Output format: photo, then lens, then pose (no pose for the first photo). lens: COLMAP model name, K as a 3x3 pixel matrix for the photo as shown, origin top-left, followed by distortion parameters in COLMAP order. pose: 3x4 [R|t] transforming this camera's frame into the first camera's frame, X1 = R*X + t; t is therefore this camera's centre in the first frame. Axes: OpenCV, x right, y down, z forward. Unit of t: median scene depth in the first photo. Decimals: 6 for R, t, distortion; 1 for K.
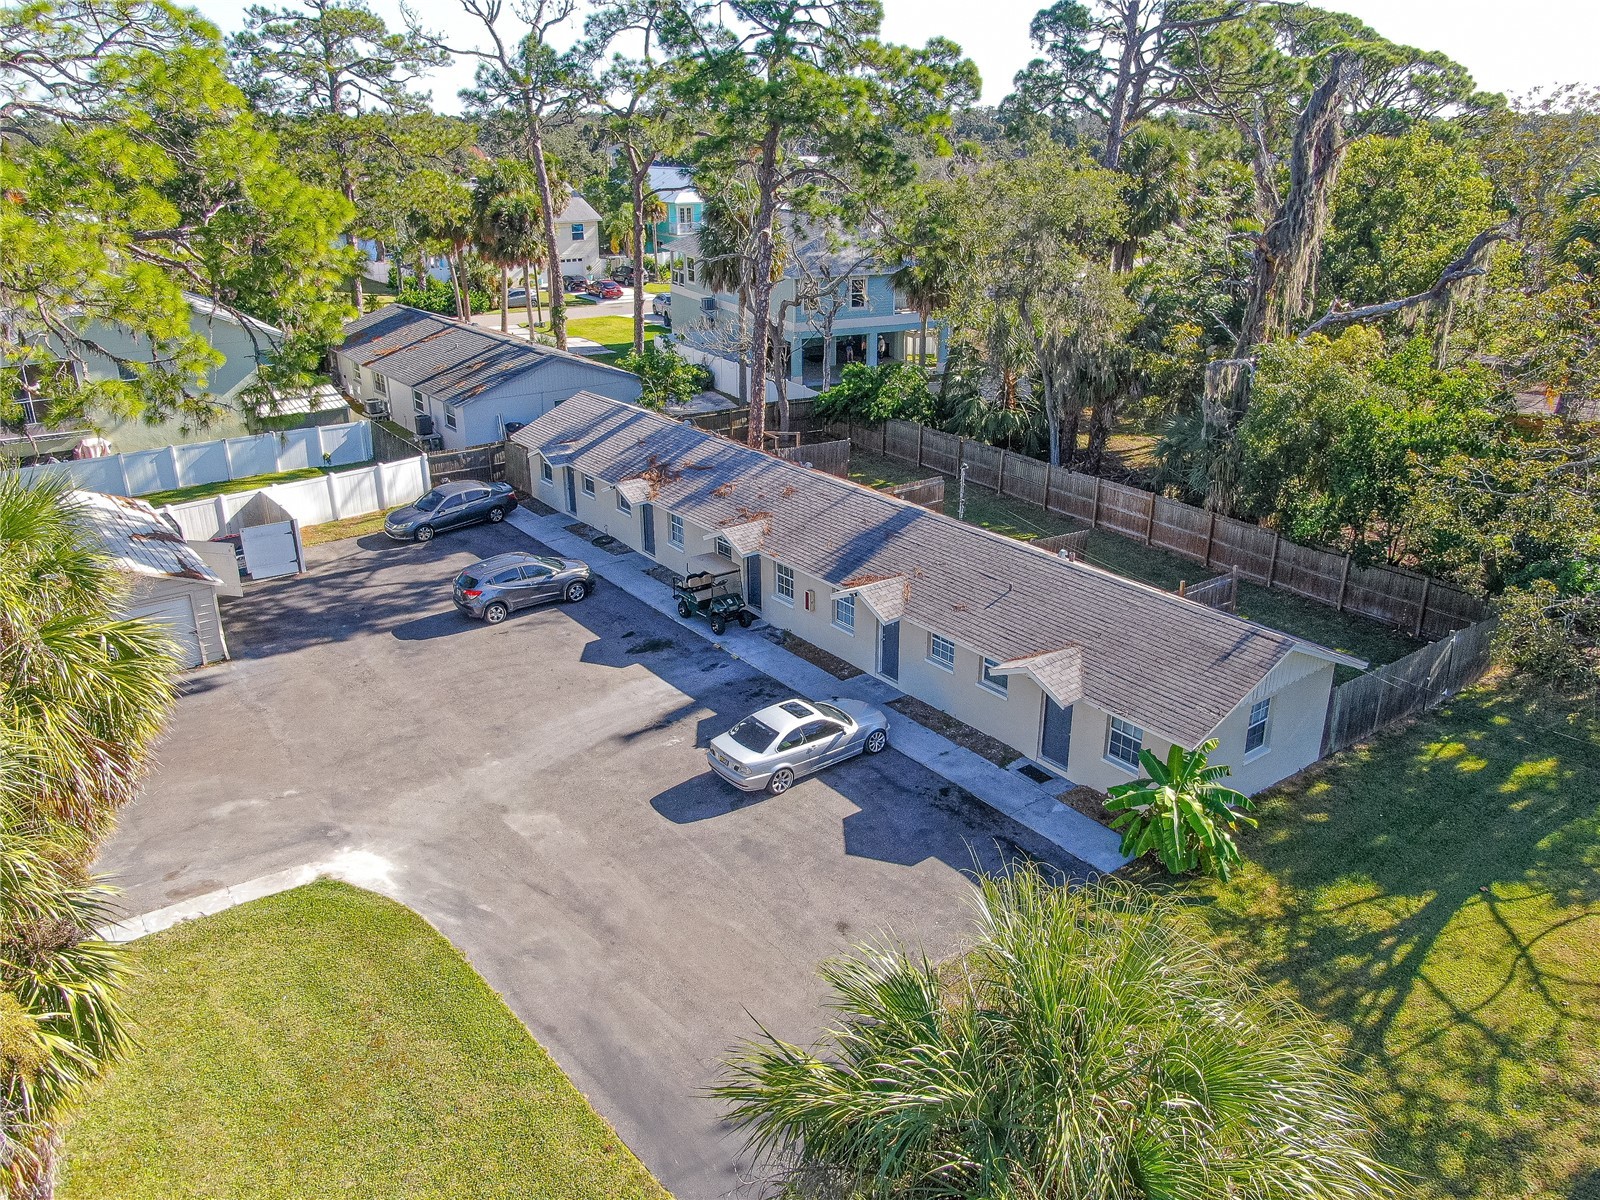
lens RADIAL K [[1183.6, 0, 792.9], [0, 1183.6, 629.6], [0, 0, 1]] dist [-0.006446, -0.000014]
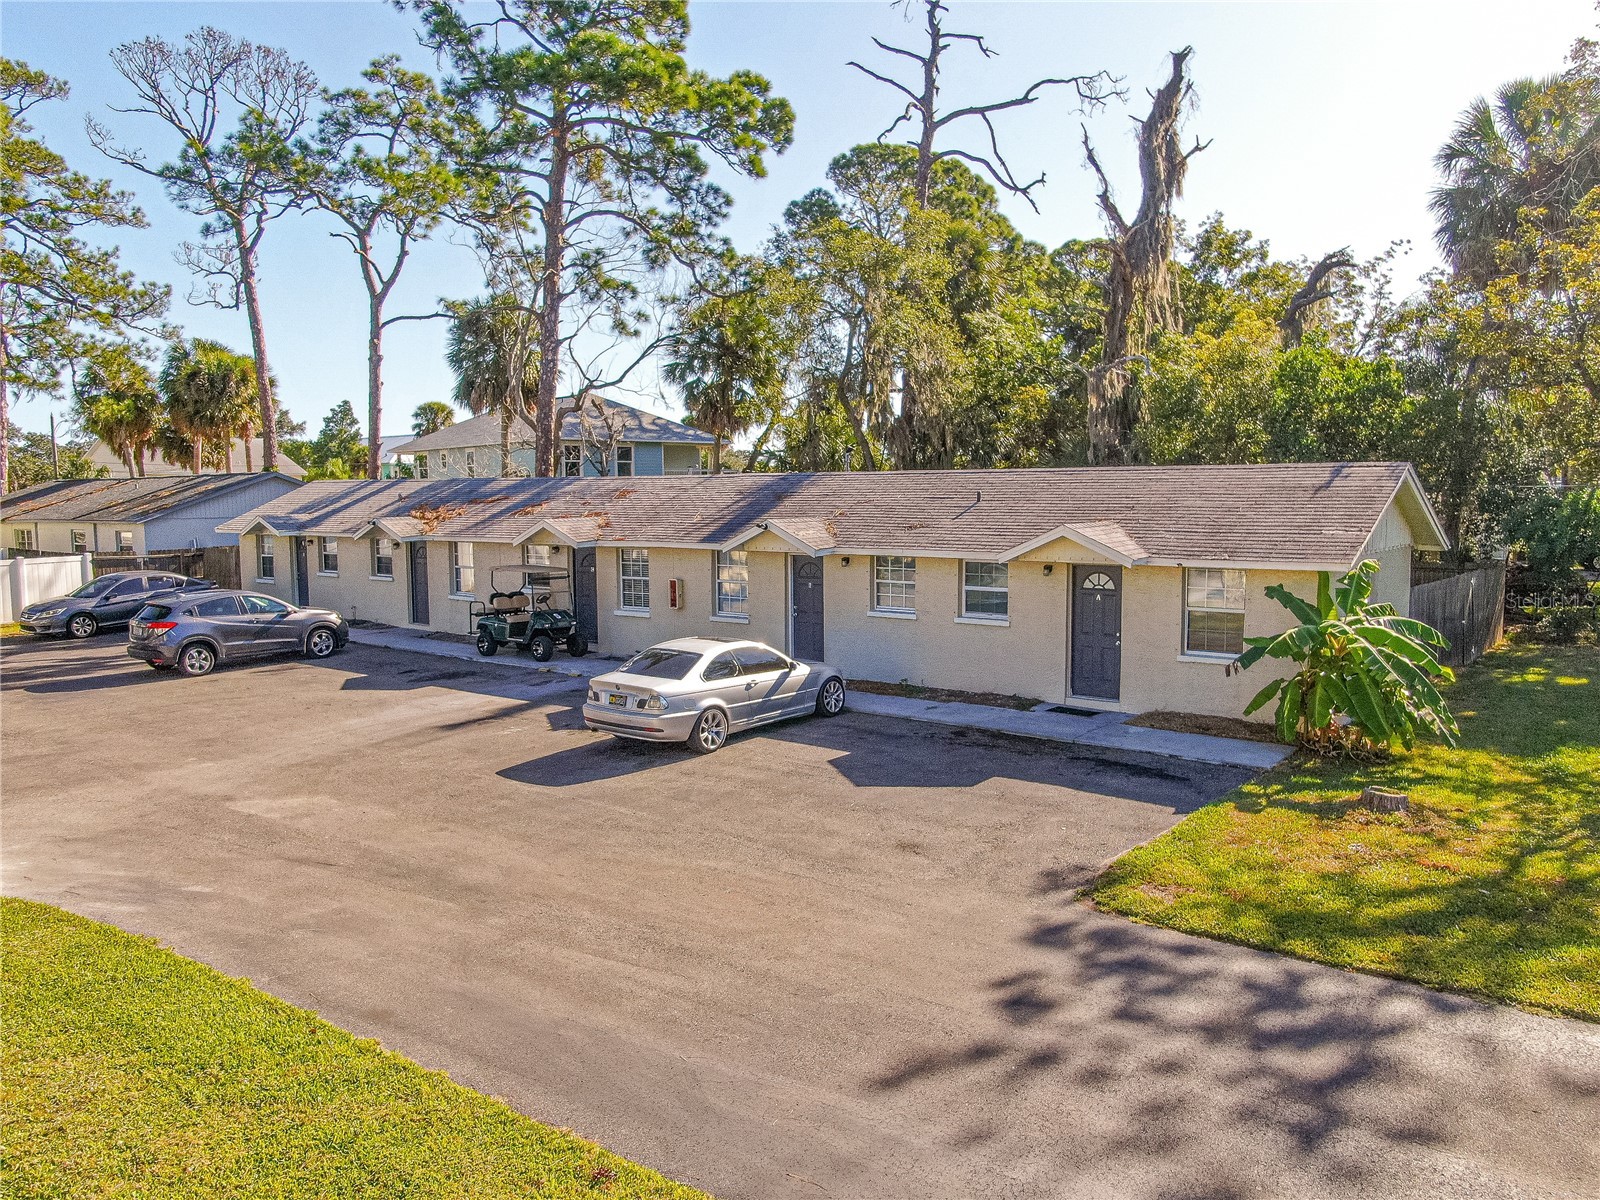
lens RADIAL K [[1192.0, 0, 798.7], [0, 1192.0, 634.4], [0, 0, 1]] dist [-0.015169, -0.003329]
pose [[0.967817, -0.029682, 0.249899, -0.094645], [0.098422, 0.958569, -0.267317, 0.197765], [-0.231611, 0.283309, 0.930641, 0.309653]]
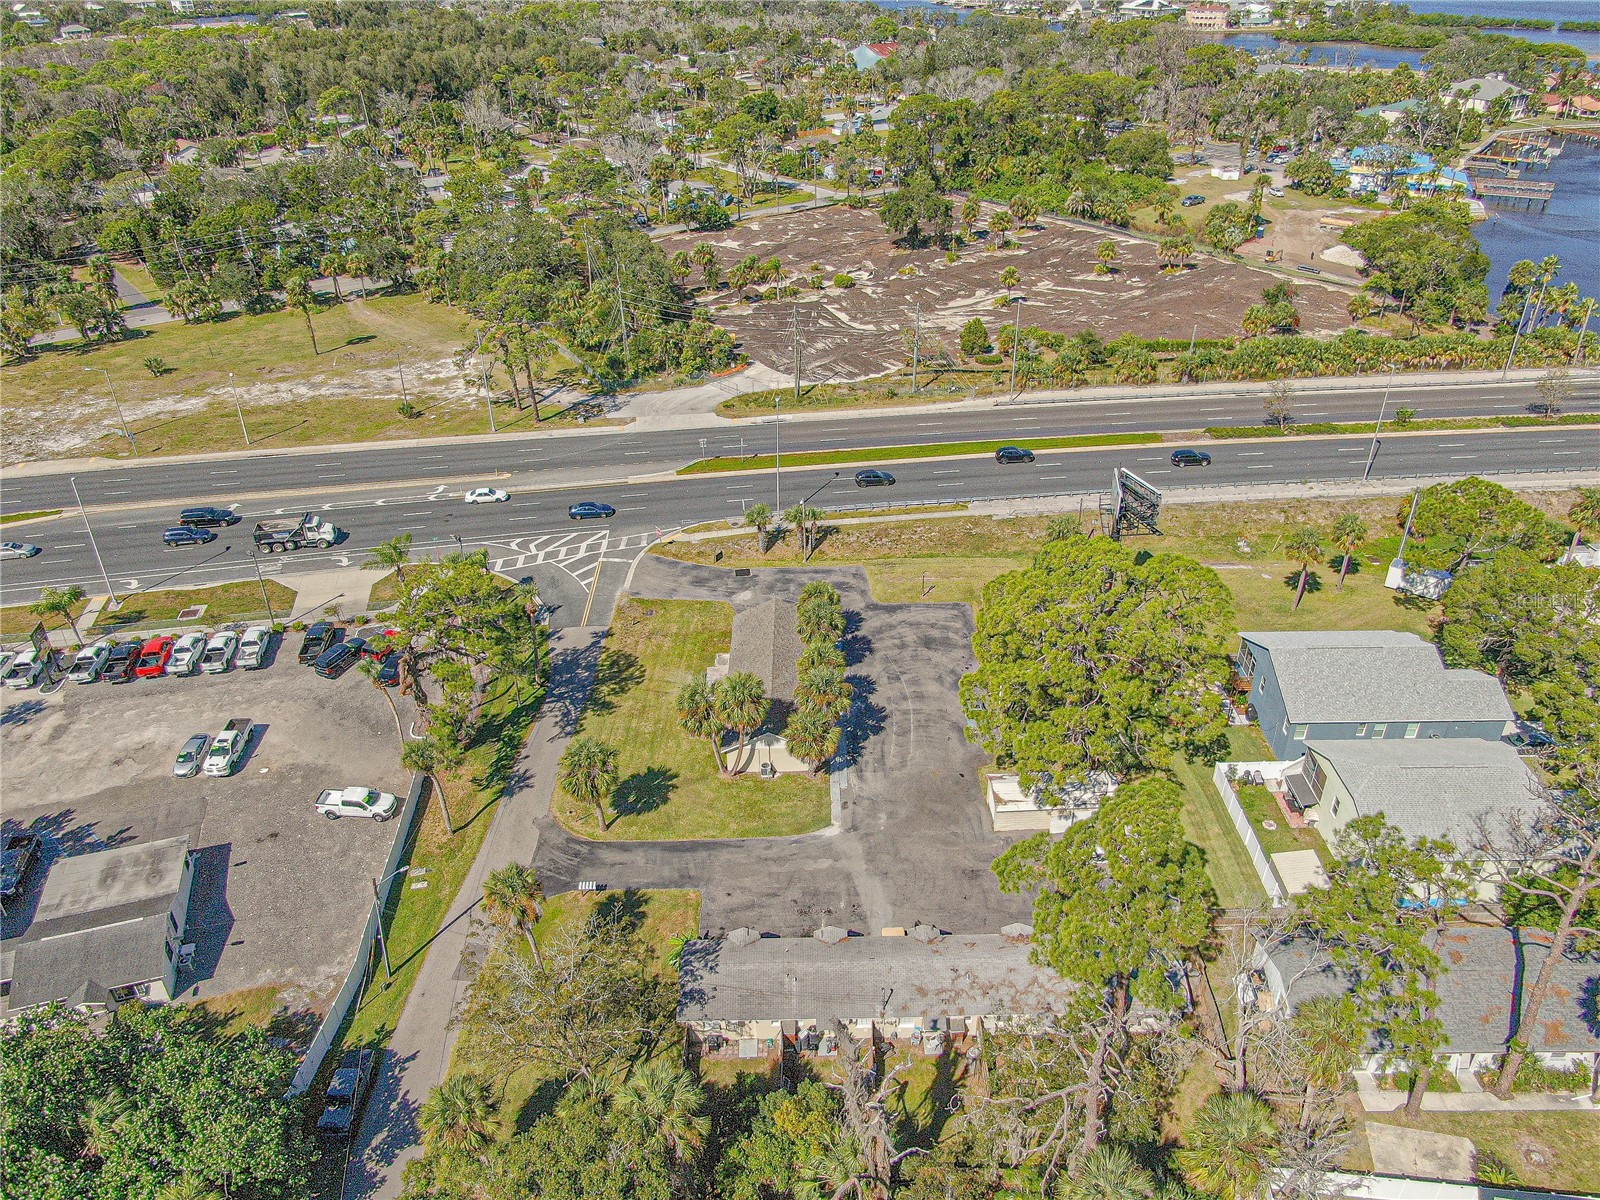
lens RADIAL K [[1141.0, 0, 801.2], [0, 1141.0, 629.9], [0, 0, 1]] dist [-0.012749, -0.005886]
pose [[-0.587496, 0.439055, -0.679764, 1.346543], [-0.307114, 0.656199, 0.689263, -1.934446], [0.748685, 0.613704, -0.250674, 1.041420]]
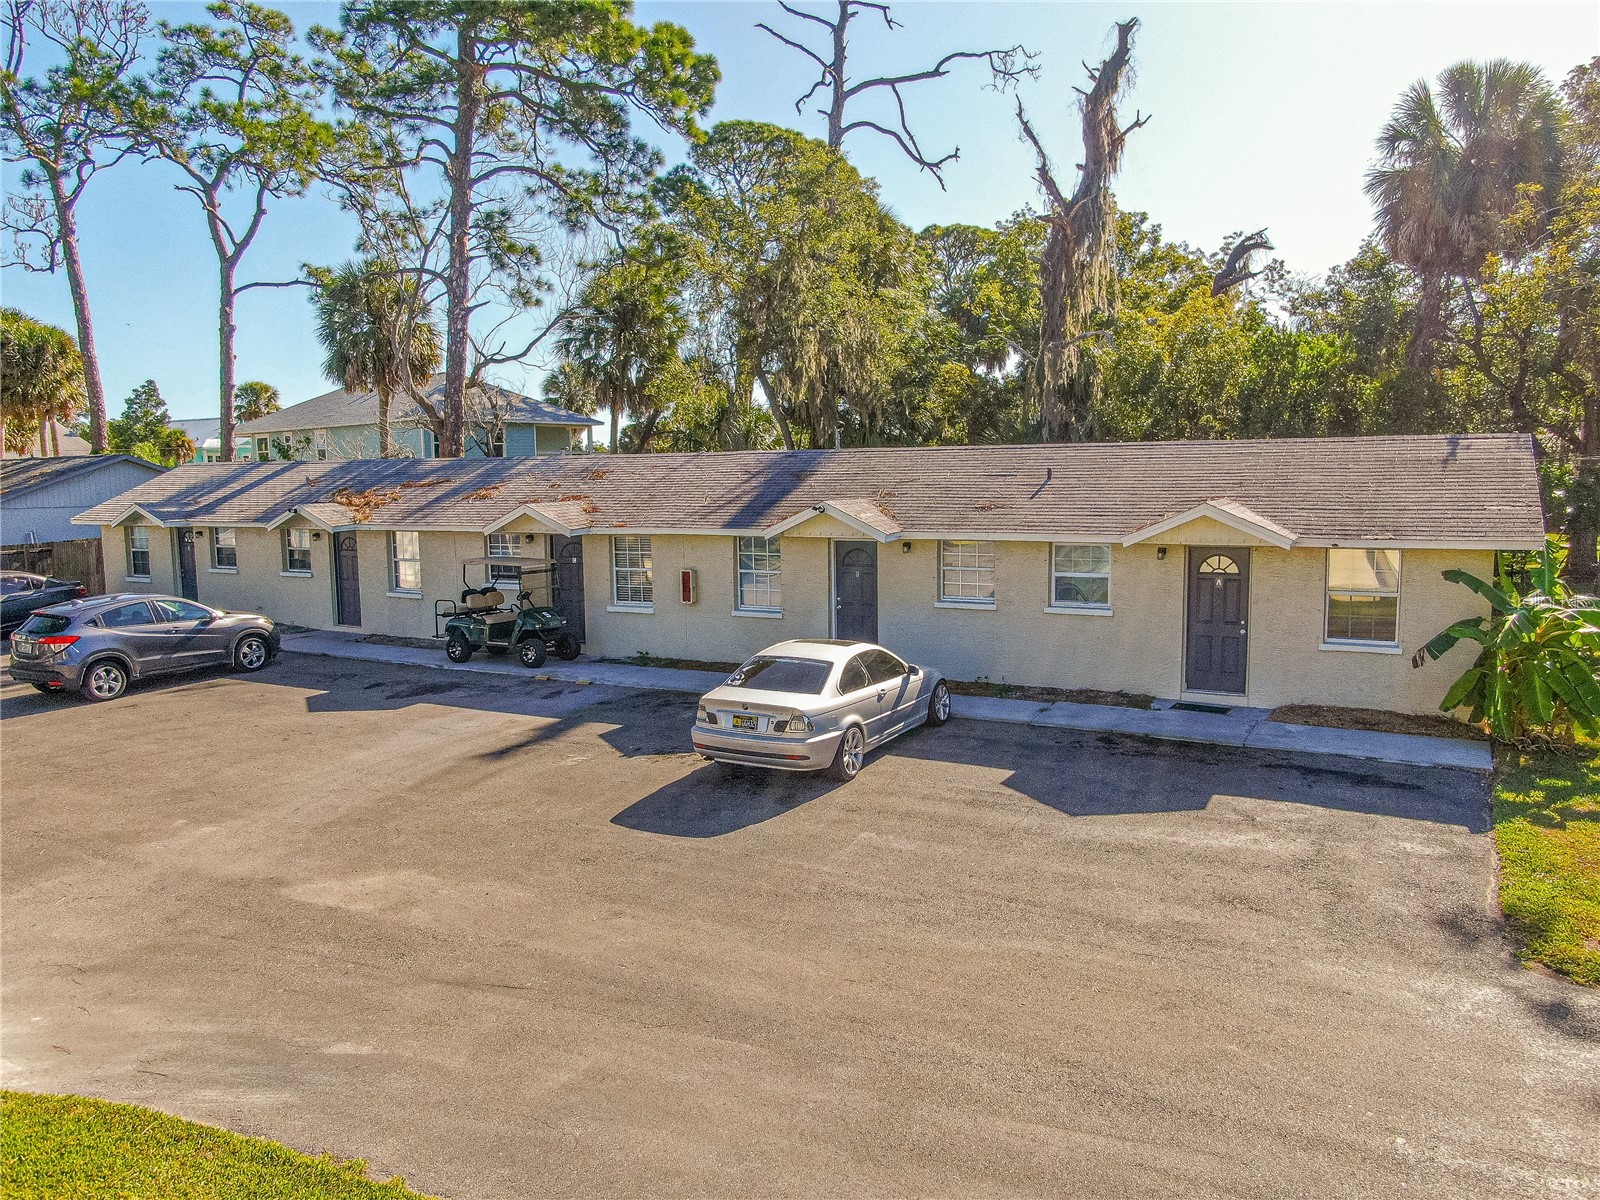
lens RADIAL K [[1141.0, 0, 801.2], [0, 1141.0, 629.9], [0, 0, 1]] dist [-0.012749, -0.005886]
pose [[0.909794, -0.061973, 0.410407, -0.183244], [0.168624, 0.958701, -0.229039, 0.147615], [-0.379263, 0.277583, 0.882671, 0.432558]]
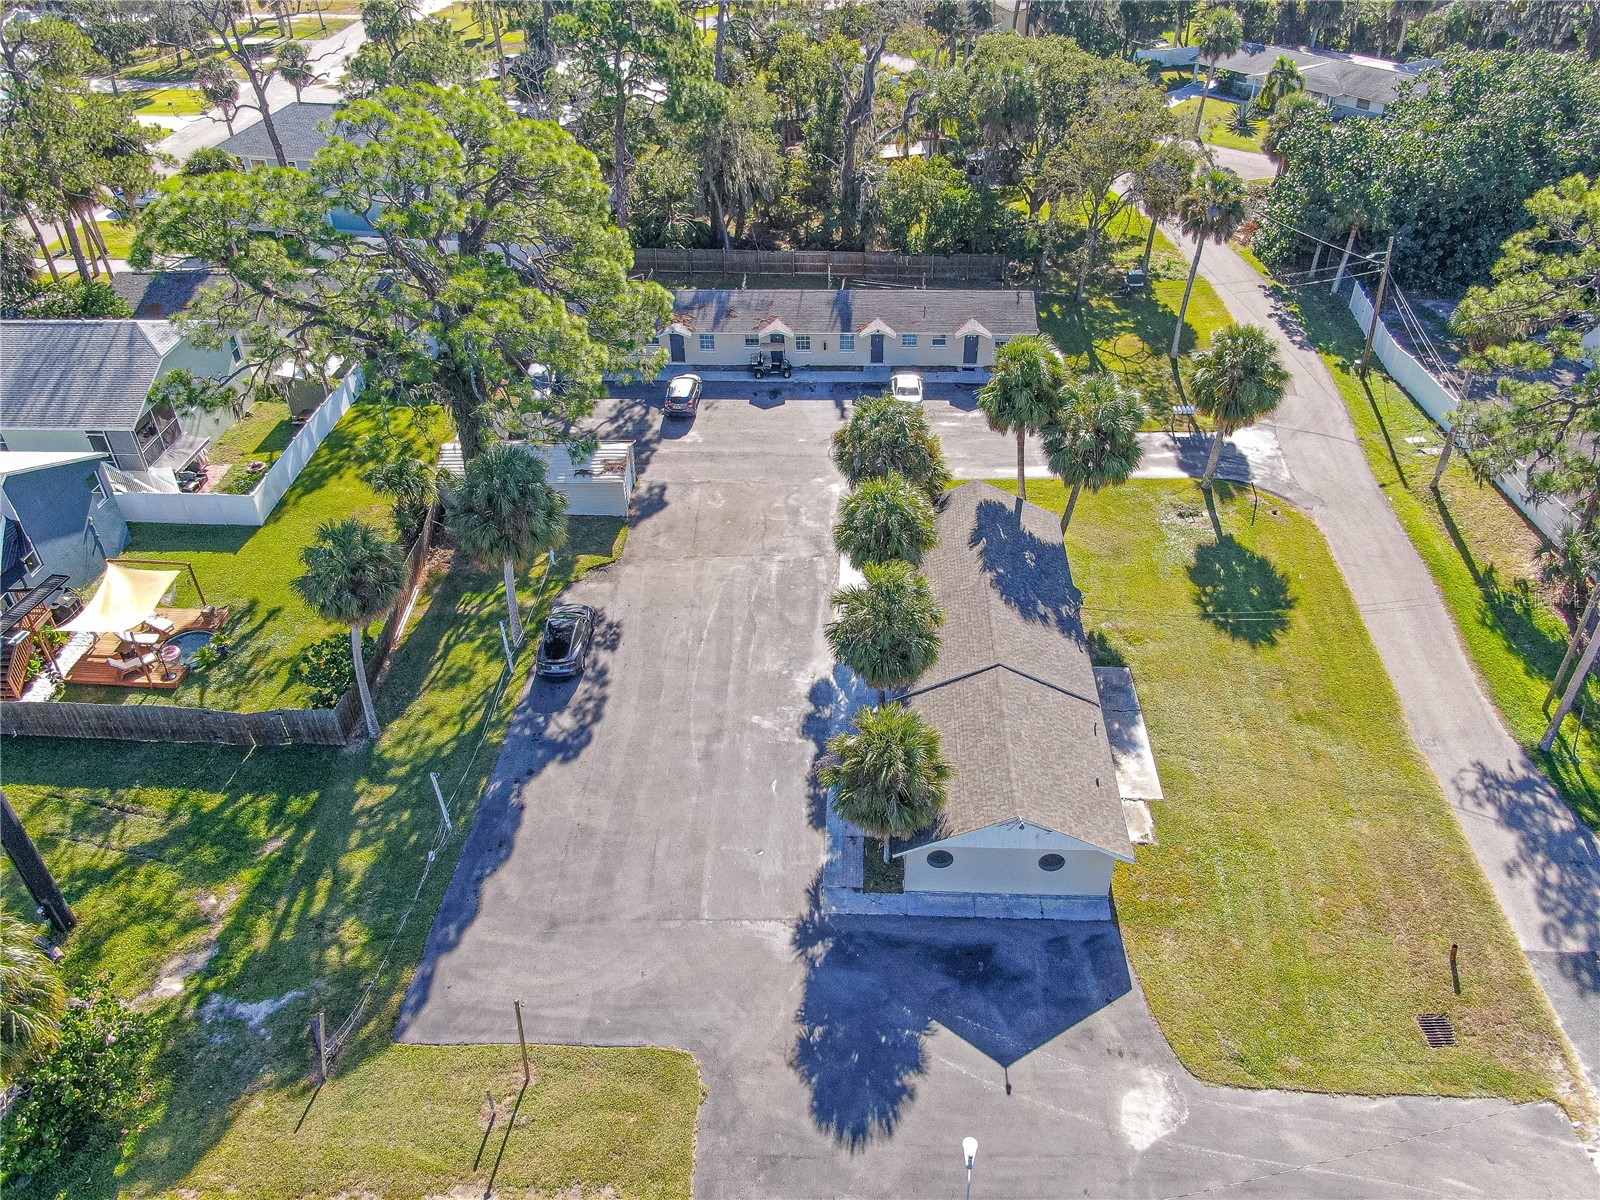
lens RADIAL K [[1183.6, 0, 792.9], [0, 1183.6, 629.6], [0, 0, 1]] dist [-0.006446, -0.000014]
pose [[0.633090, -0.479966, 0.607314, -1.587823], [0.315366, 0.876426, 0.363898, -0.375409], [-0.706924, -0.038854, 0.706221, -0.522356]]
